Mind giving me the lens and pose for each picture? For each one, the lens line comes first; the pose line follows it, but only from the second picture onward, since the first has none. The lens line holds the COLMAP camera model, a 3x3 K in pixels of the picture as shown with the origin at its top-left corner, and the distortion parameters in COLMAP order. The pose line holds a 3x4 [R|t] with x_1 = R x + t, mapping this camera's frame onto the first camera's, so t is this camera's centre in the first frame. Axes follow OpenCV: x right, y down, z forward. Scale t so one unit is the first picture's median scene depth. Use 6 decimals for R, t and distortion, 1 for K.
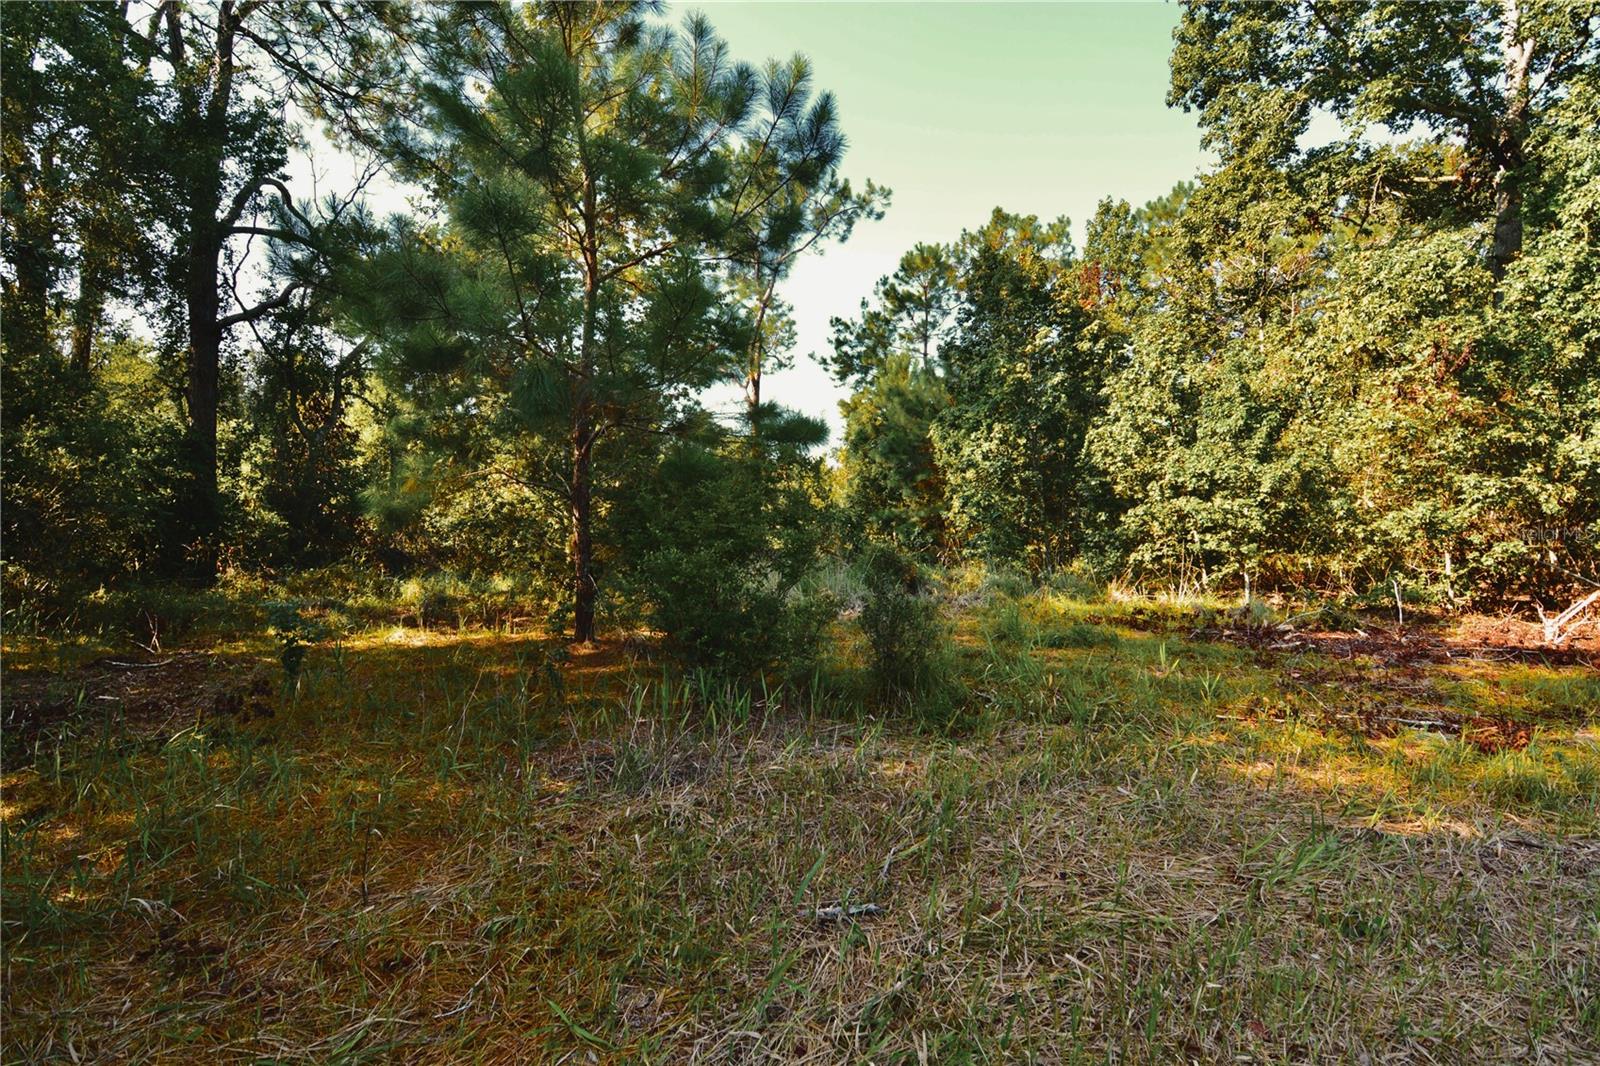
lens RADIAL K [[769.5, 0, 799.4], [0, 769.5, 545.0], [0, 0, 1]] dist [-0.005944, -0.009347]
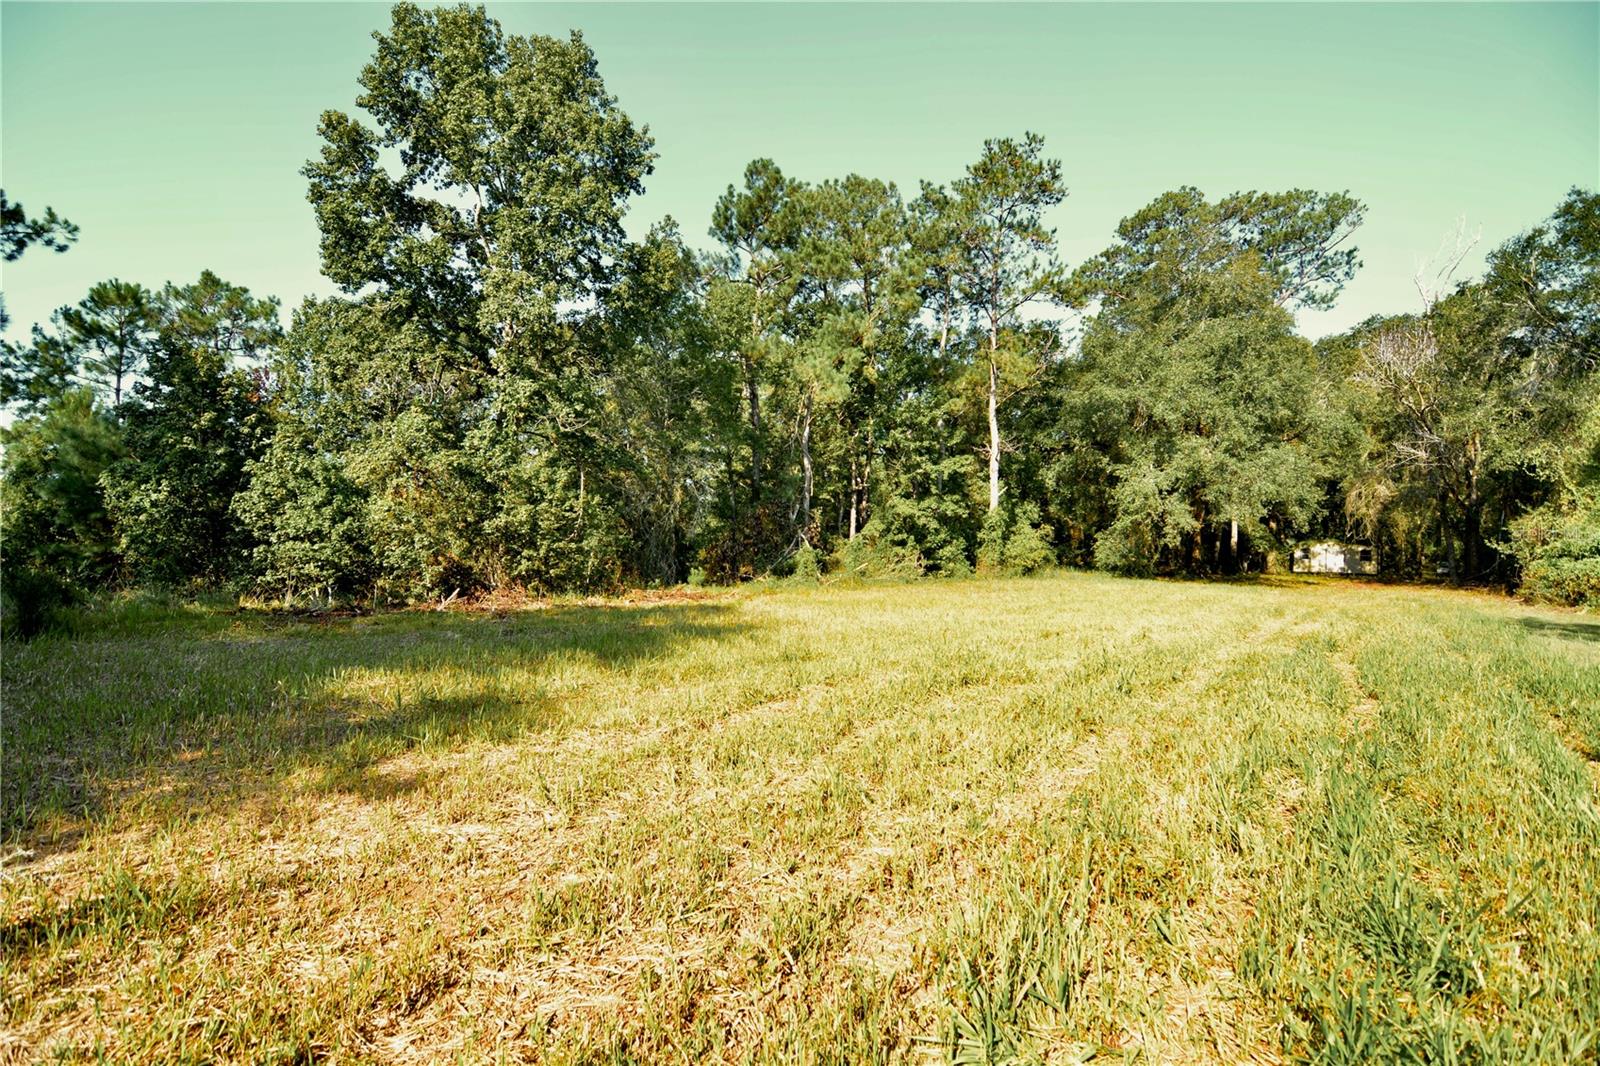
lens RADIAL K [[769.5, 0, 799.4], [0, 769.5, 545.0], [0, 0, 1]] dist [-0.005944, -0.009347]
pose [[0.641252, 0.032096, 0.766659, -0.020831], [0.014444, 0.998443, -0.053881, 0.019659], [-0.767195, 0.045625, 0.639790, -0.350145]]
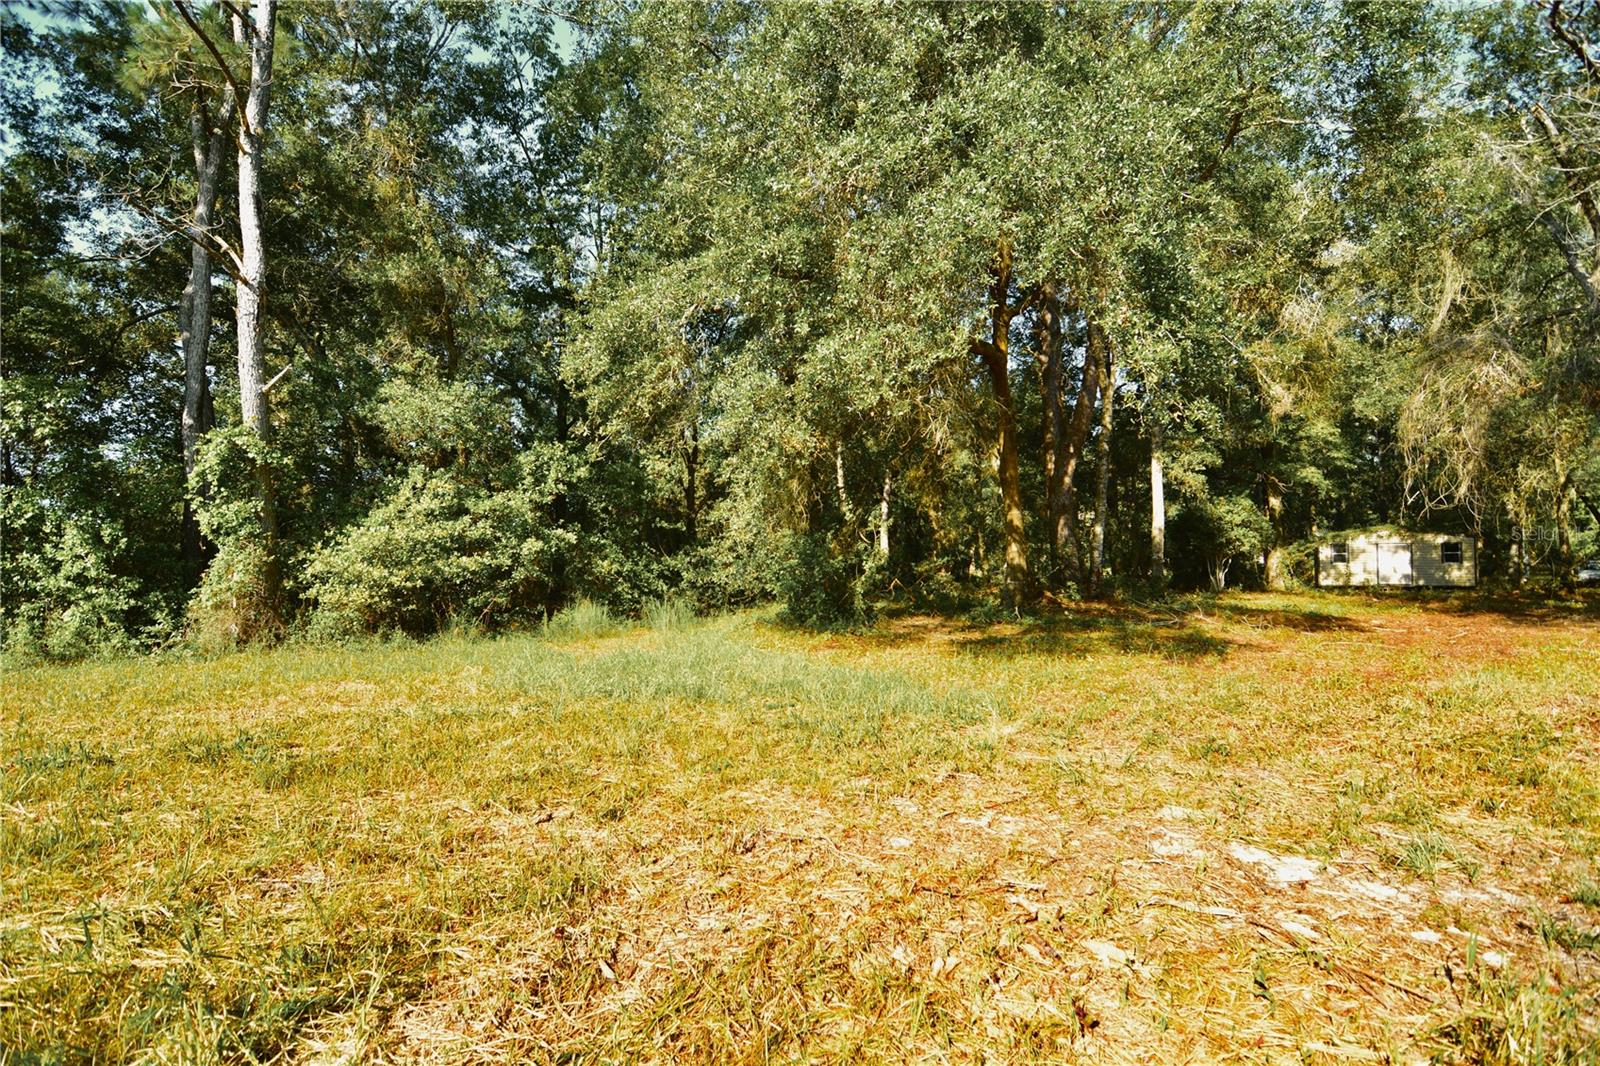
lens RADIAL K [[777.6, 0, 796.1], [0, 777.6, 544.6], [0, 0, 1]] dist [-0.007141, -0.008548]
pose [[0.687386, 0.032013, 0.725586, 1.127498], [0.041258, 0.995694, -0.083016, 0.000873], [-0.725119, 0.087001, 0.683105, -0.272544]]
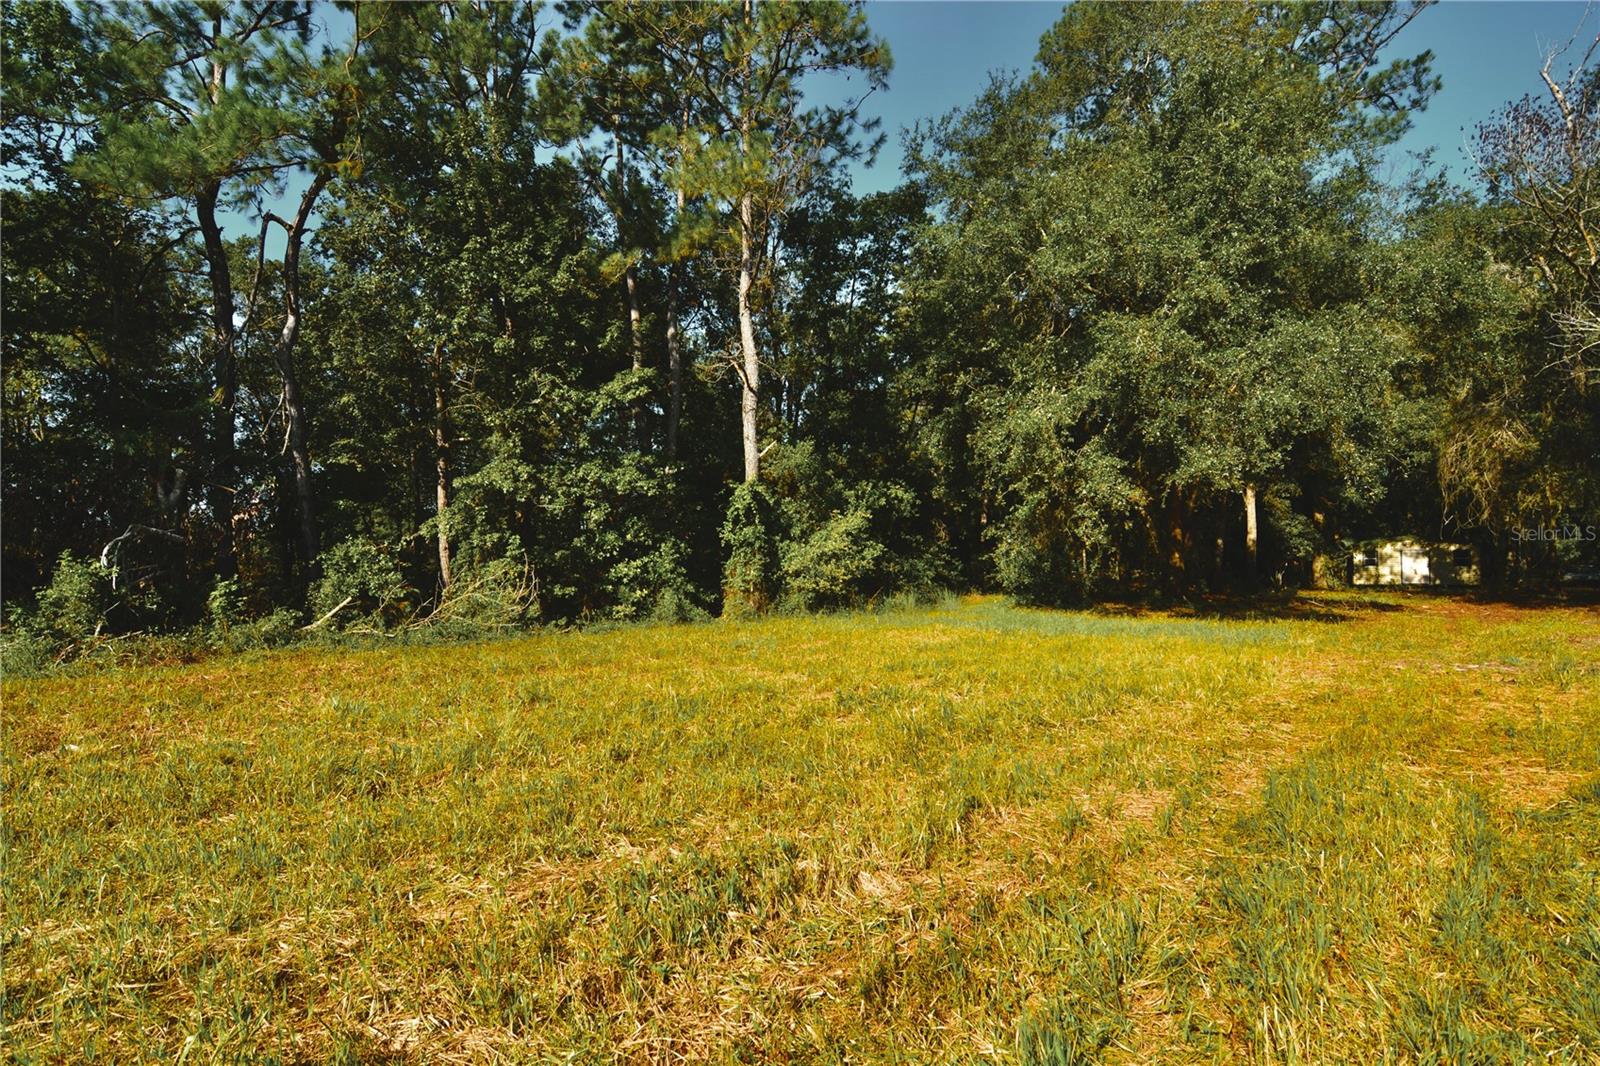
lens RADIAL K [[769.5, 0, 799.4], [0, 769.5, 545.0], [0, 0, 1]] dist [-0.005944, -0.009347]
pose [[0.682259, 0.036030, 0.730222, 0.745894], [0.038941, 0.995576, -0.085506, 0.006951], [-0.730073, 0.086772, 0.677838, -0.257353]]
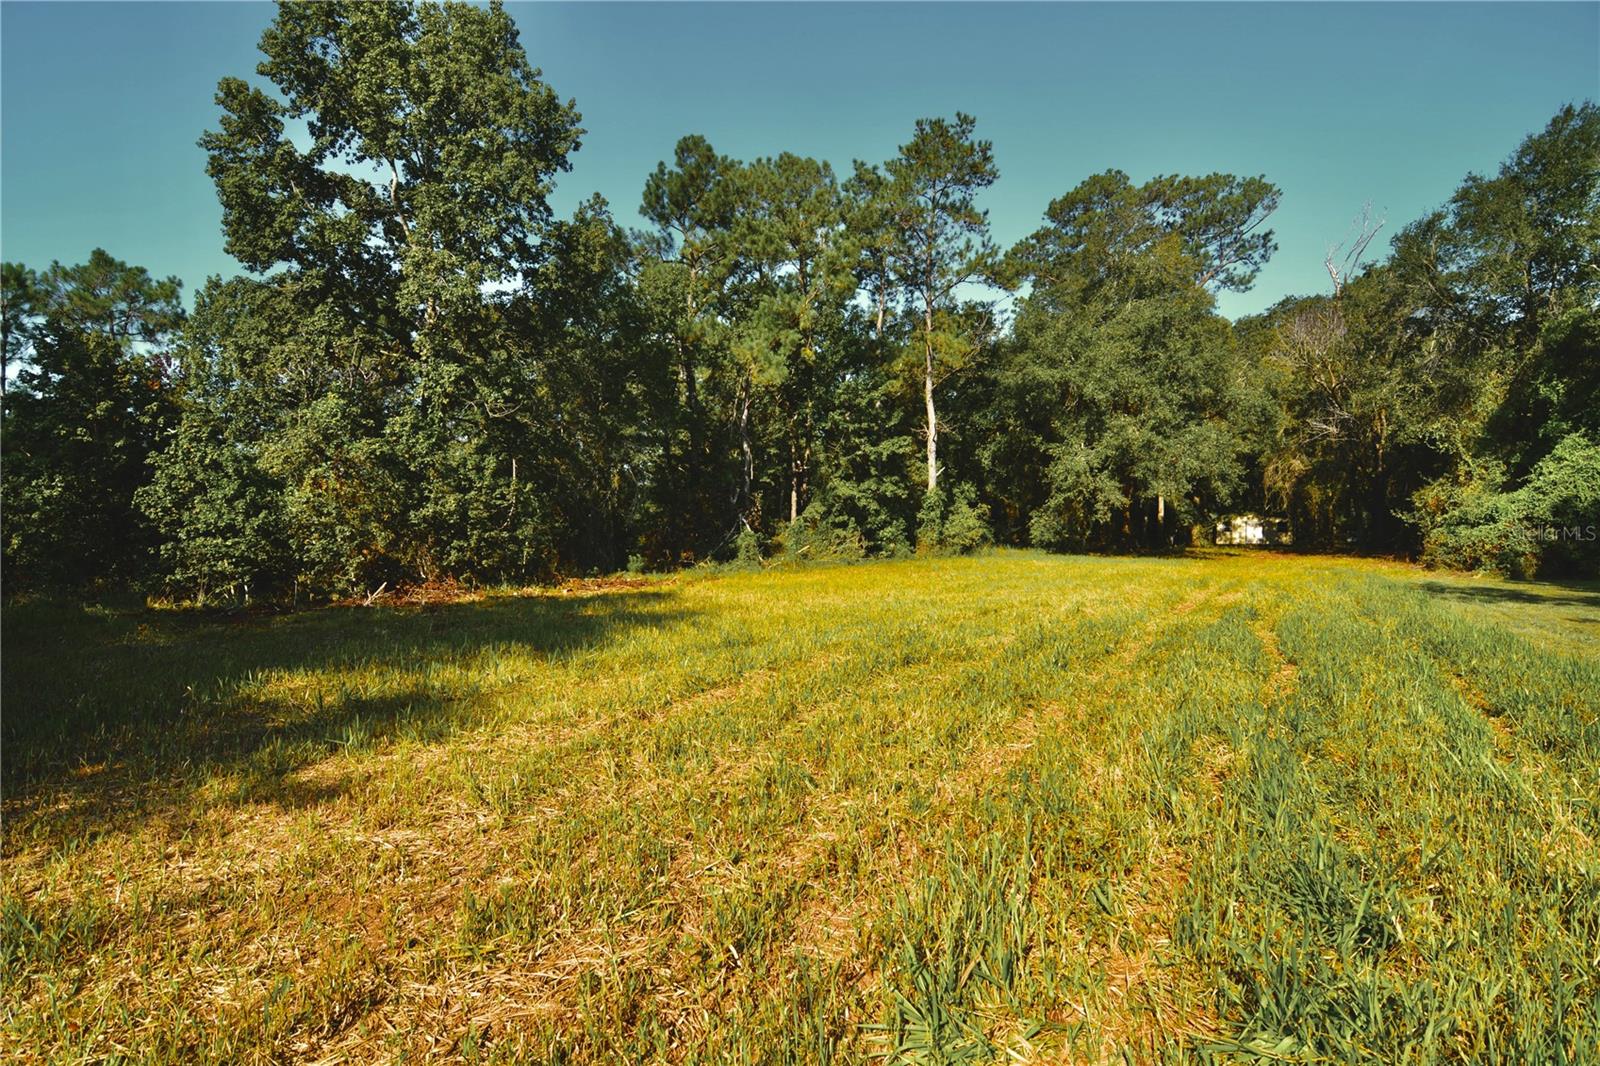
lens RADIAL K [[769.5, 0, 799.4], [0, 769.5, 545.0], [0, 0, 1]] dist [-0.005944, -0.009347]
pose [[0.581964, 0.000852, 0.813214, -0.018580], [0.040515, 0.998727, -0.030040, 0.019319], [-0.812204, 0.050429, 0.581189, -0.349331]]
